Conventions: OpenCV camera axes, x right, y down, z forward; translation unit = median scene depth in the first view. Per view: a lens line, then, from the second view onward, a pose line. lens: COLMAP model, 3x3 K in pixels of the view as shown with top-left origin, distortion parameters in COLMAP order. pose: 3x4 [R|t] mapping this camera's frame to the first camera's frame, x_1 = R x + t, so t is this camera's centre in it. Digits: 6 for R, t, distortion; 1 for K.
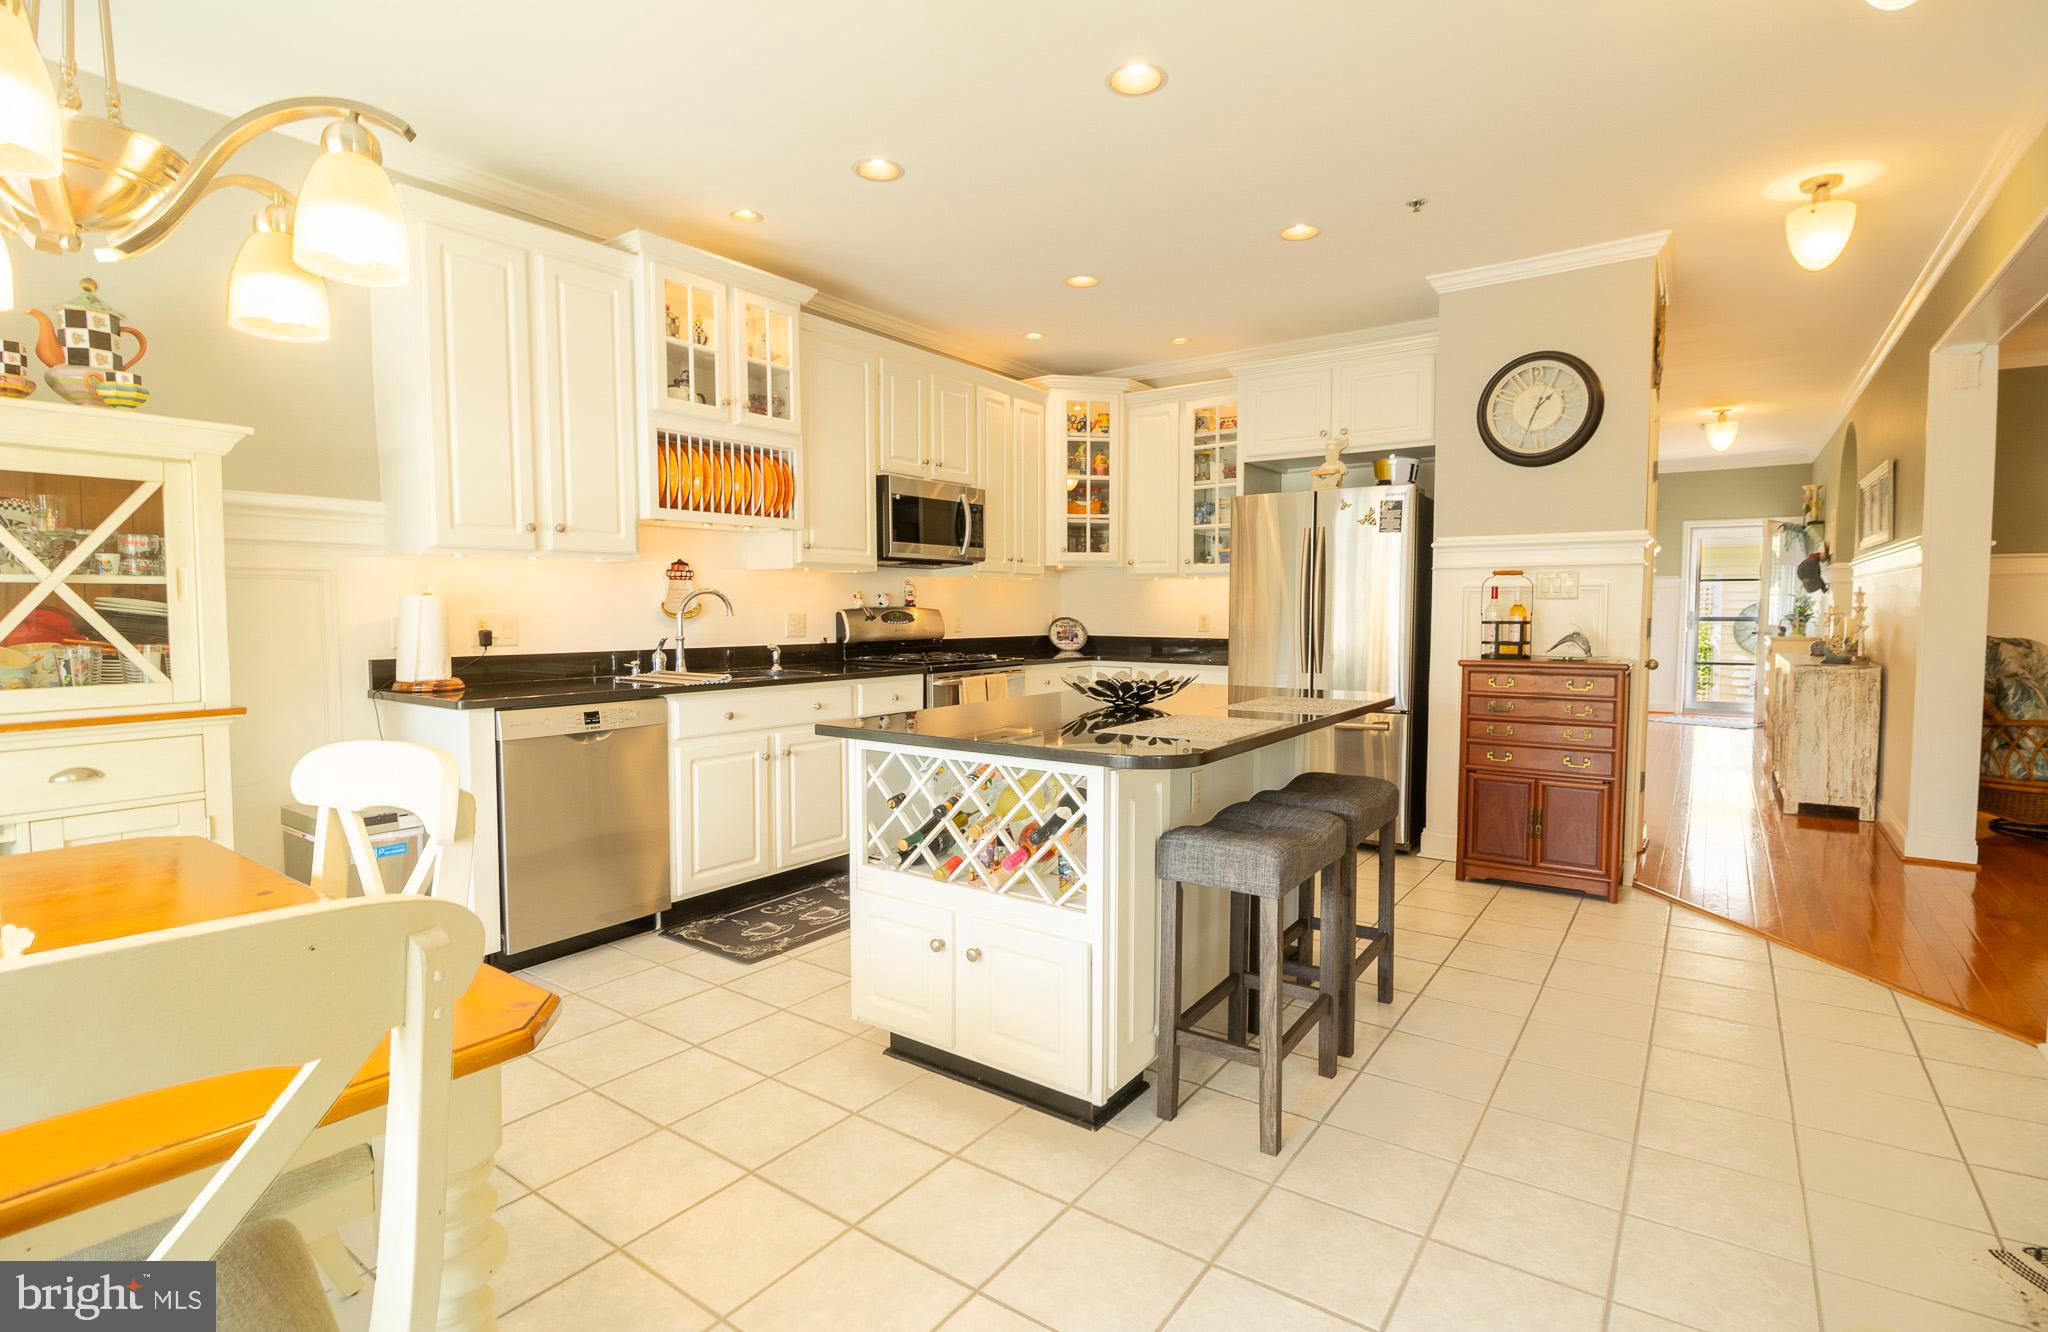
lens RADIAL K [[972.3, 0, 1048.5], [0, 972.3, 661.7], [0, 0, 1]] dist [0.001533, -0.009825]
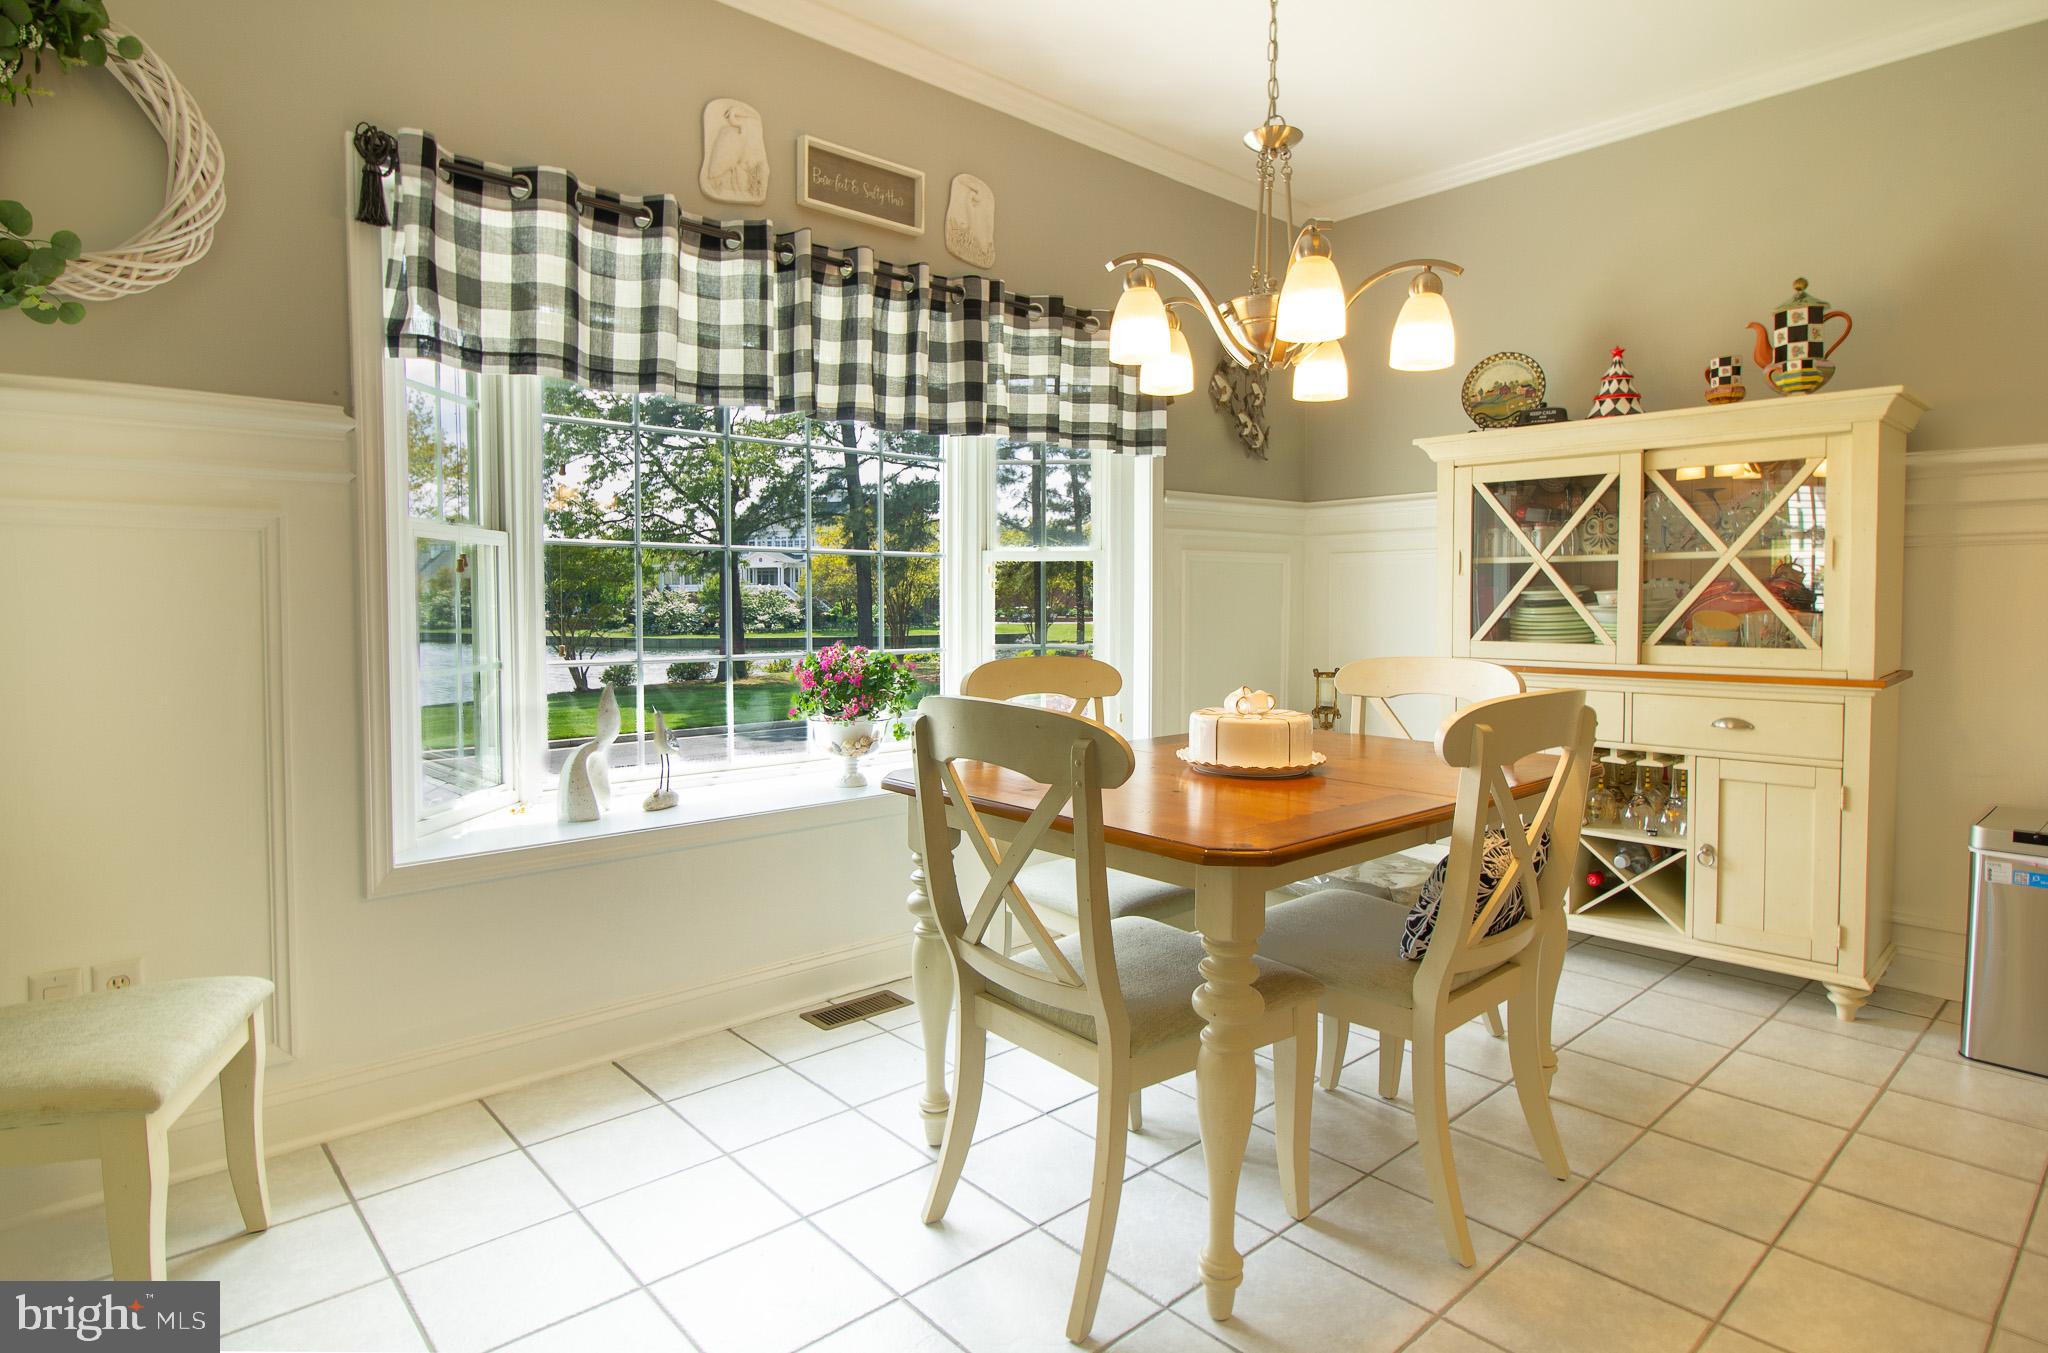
lens RADIAL K [[1119.5, 0, 1023.2], [0, 1119.5, 642.5], [0, 0, 1]] dist [0.000784, -0.000184]
pose [[-0.231116, 0.037638, -0.972198, 0.263474], [-0.051870, 0.997354, 0.050942, -0.001764], [0.971542, 0.062202, -0.228553, 0.257610]]
